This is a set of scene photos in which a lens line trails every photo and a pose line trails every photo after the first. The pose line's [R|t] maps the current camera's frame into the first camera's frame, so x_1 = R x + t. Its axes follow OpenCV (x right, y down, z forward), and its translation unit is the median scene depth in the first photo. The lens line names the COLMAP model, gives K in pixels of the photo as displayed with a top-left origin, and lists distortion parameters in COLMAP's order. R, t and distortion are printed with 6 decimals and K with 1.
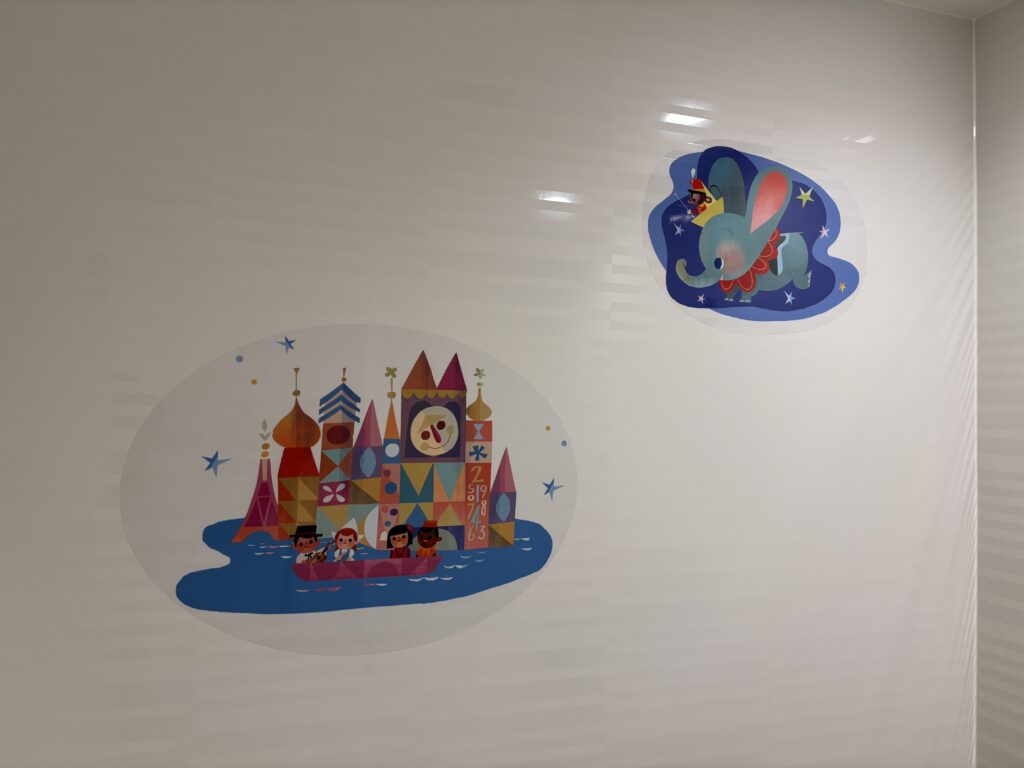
lens RADIAL K [[773.0, 0, 520.9], [0, 773.0, 373.7], [0, 0, 1]] dist [0.036332, -0.051709]
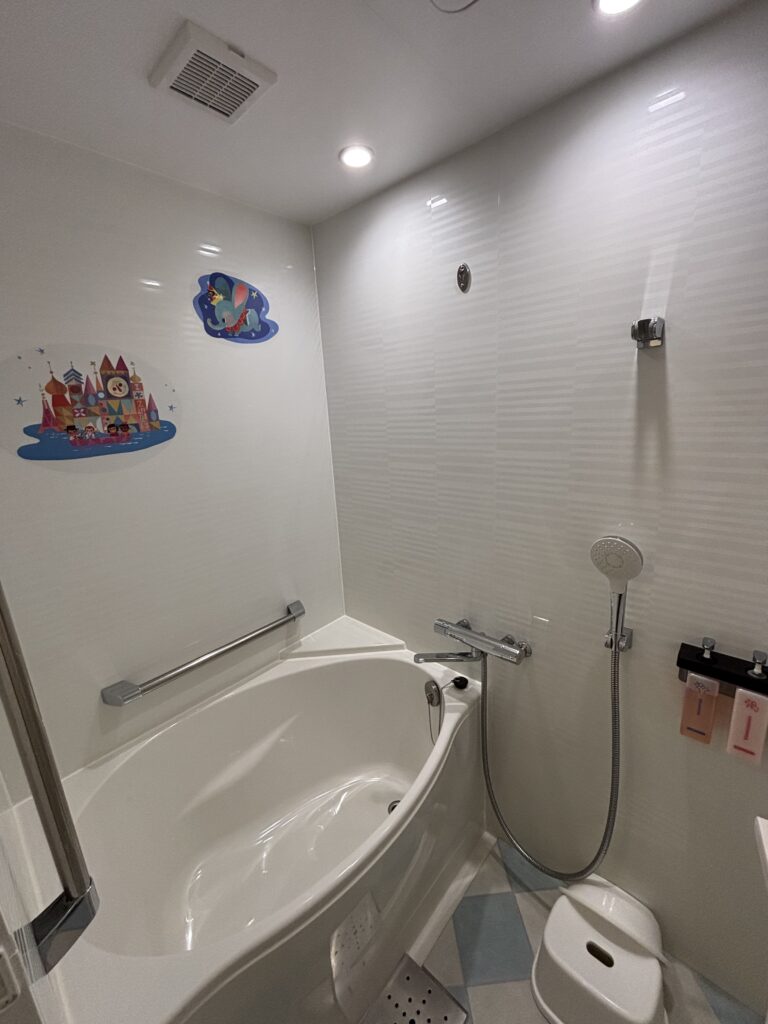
lens RADIAL K [[415.5, 0, 385.8], [0, 415.5, 508.1], [0, 0, 1]] dist [-0.000980, 0.000736]
pose [[0.863231, -0.181230, 0.471155, -0.065792], [0.037738, 0.953891, 0.297771, 0.079911], [-0.503396, -0.239265, 0.830268, -0.713244]]
